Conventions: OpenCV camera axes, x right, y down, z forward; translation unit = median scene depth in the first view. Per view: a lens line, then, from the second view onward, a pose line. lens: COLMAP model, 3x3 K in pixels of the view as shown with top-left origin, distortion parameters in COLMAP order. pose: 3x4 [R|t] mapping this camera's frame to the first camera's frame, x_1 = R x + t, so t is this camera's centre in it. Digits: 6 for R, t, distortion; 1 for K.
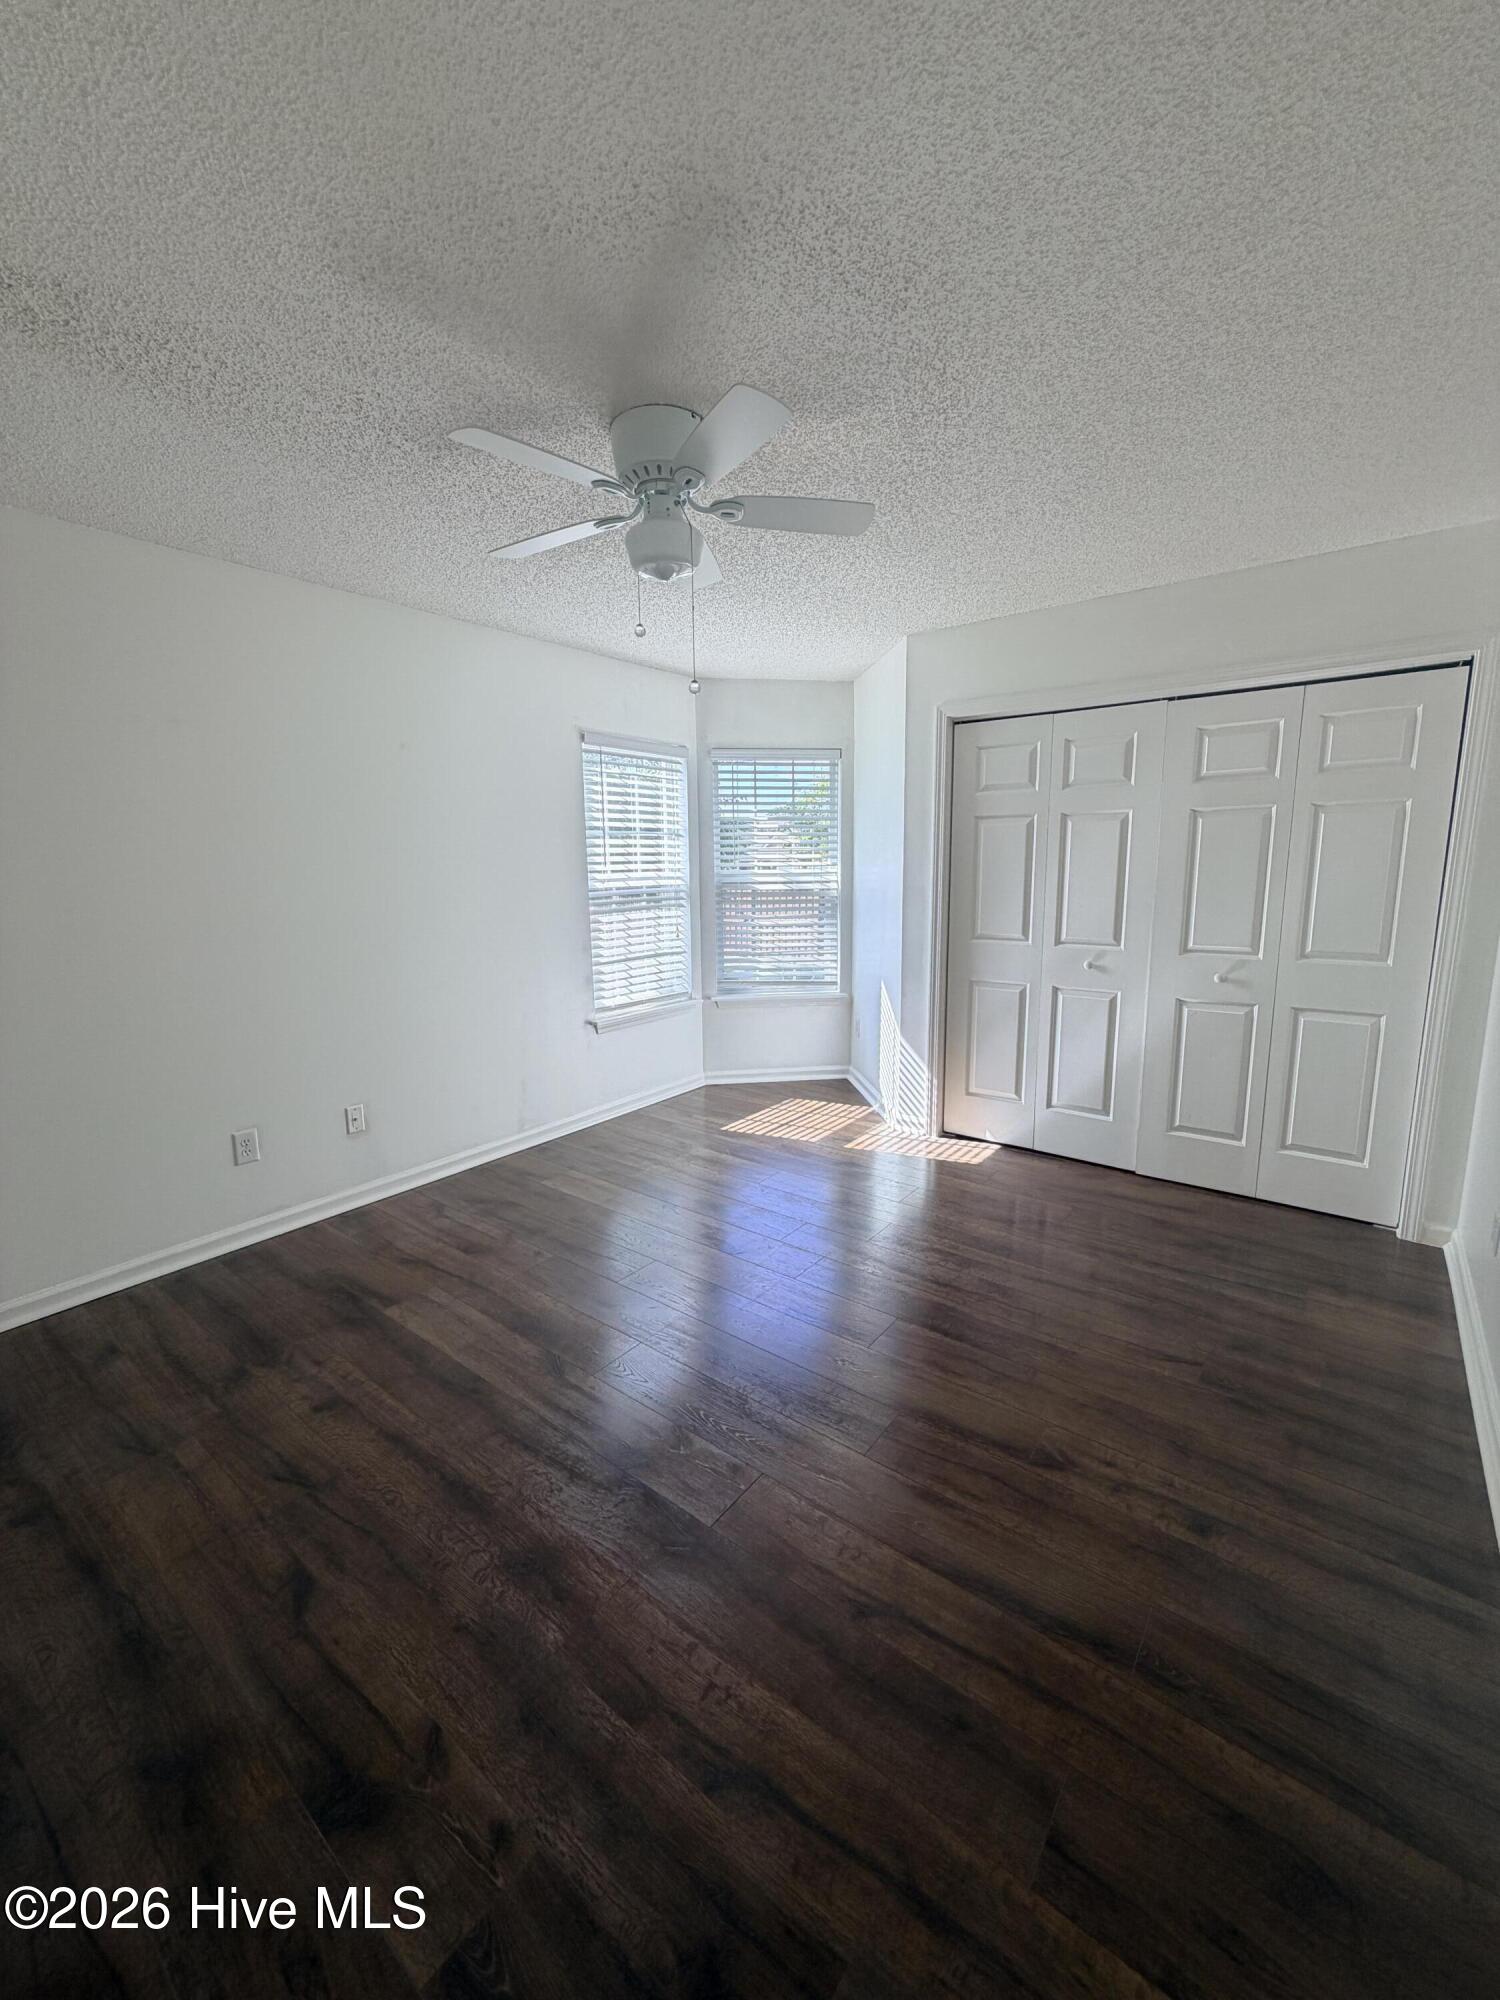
lens RADIAL K [[798.8, 0, 745.3], [0, 798.8, 995.3], [0, 0, 1]] dist [-0.000334, 0.000395]
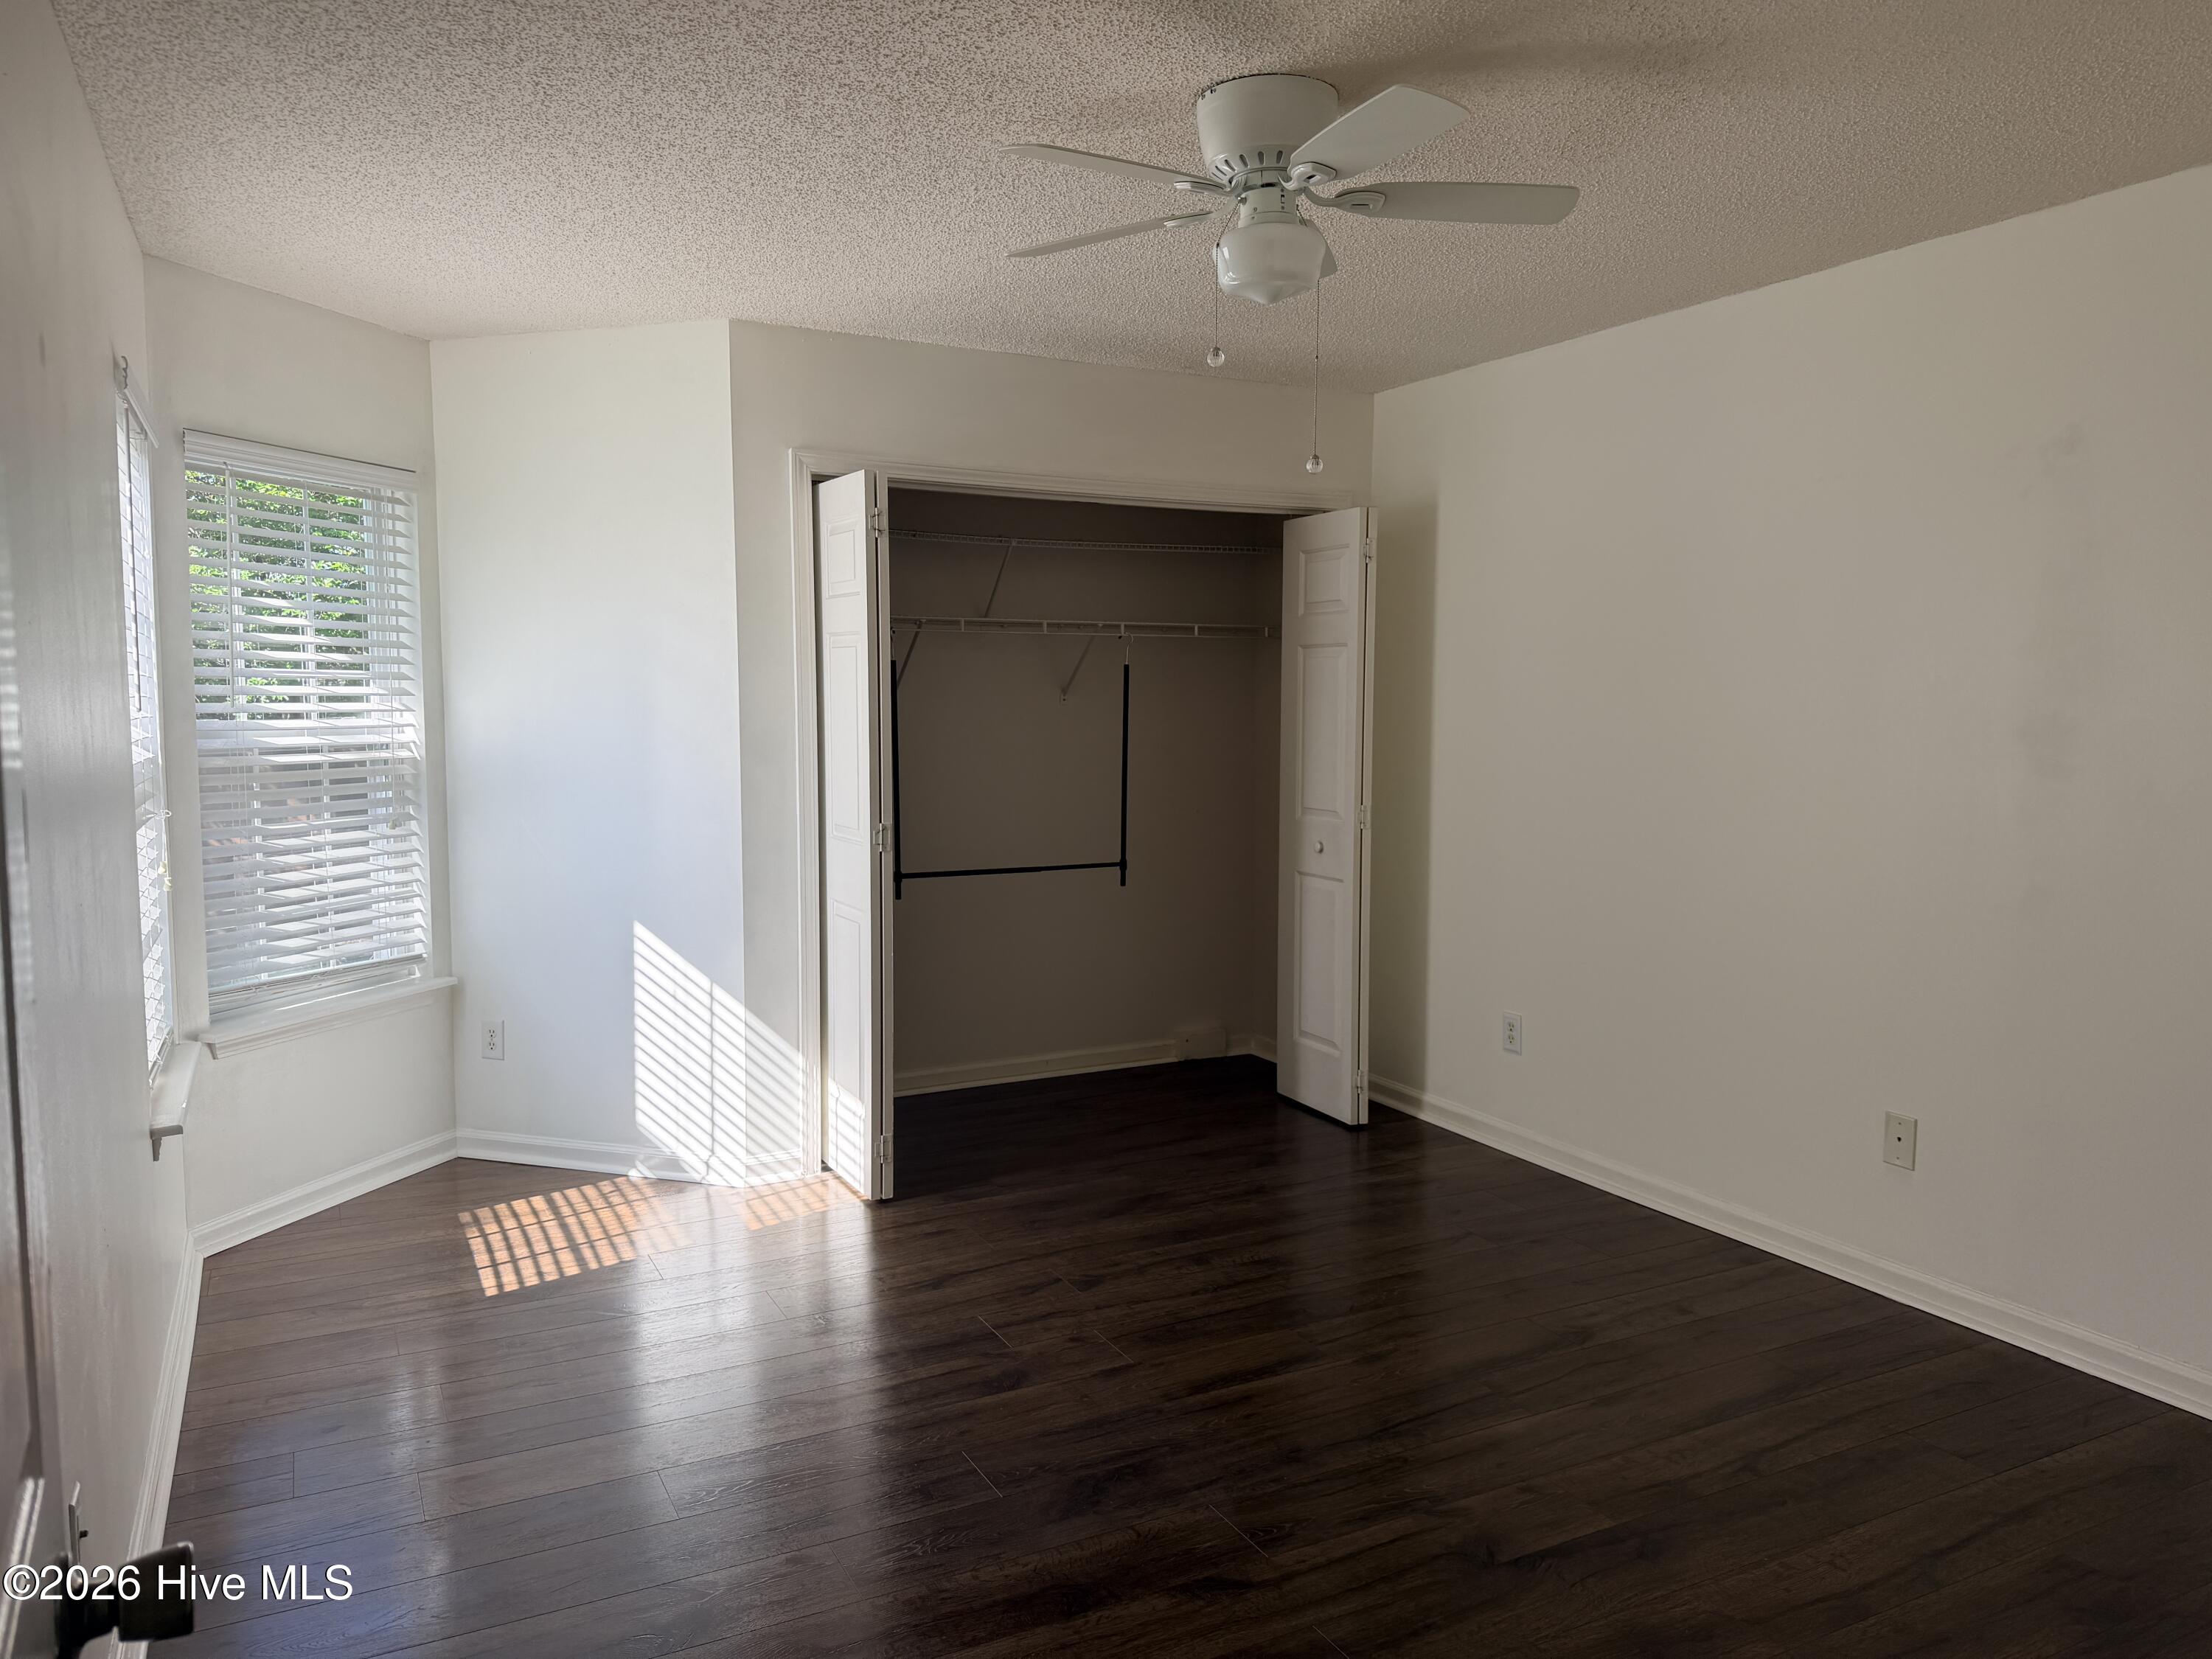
lens RADIAL K [[1546.9, 0, 1125.9], [0, 1546.9, 828.6], [0, 0, 1]] dist [0.082115, -0.110842]
pose [[0.409230, -0.065241, 0.910096, -0.748267], [0.146196, 0.989242, 0.005177, -0.048029], [-0.900643, 0.130934, 0.414366, 0.320761]]
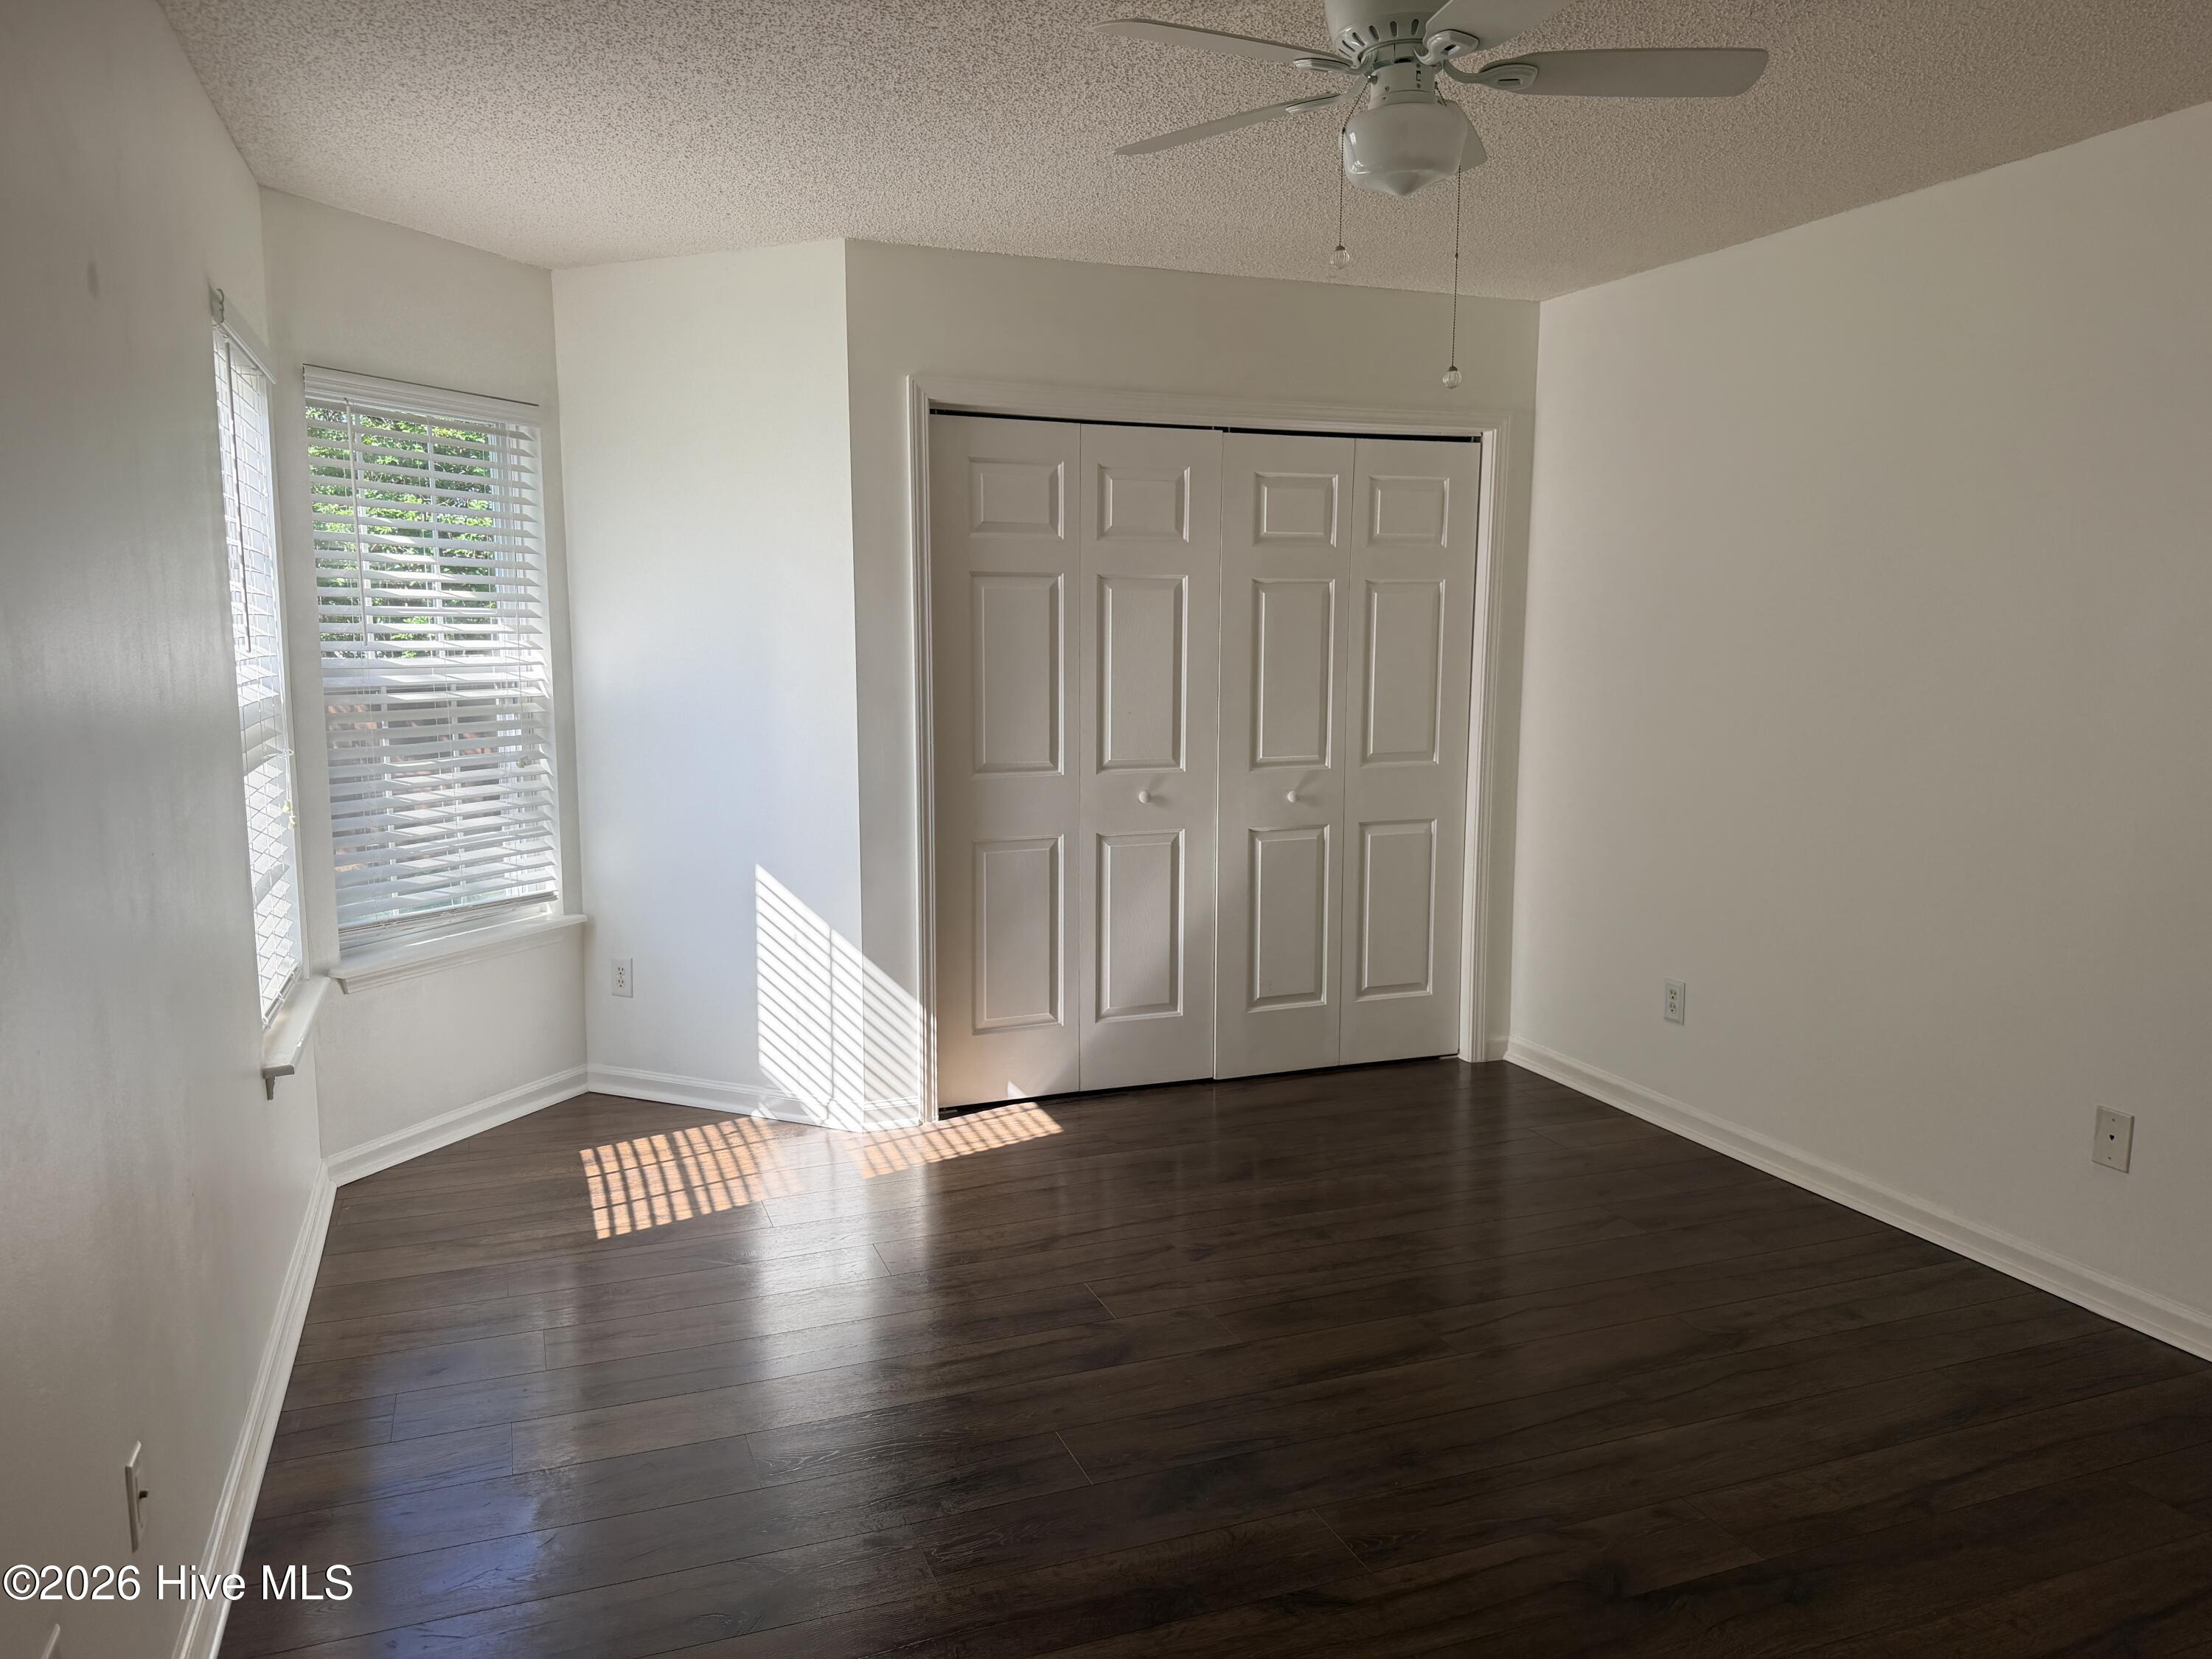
lens RADIAL K [[1546.9, 0, 1111.0], [0, 1546.9, 836.7], [0, 0, 1]] dist [0.082115, -0.110842]
pose [[0.510272, -0.101811, 0.853965, -0.684905], [0.134937, 0.990147, 0.037418, -0.054517], [-0.849361, 0.096138, 0.518983, 0.320888]]
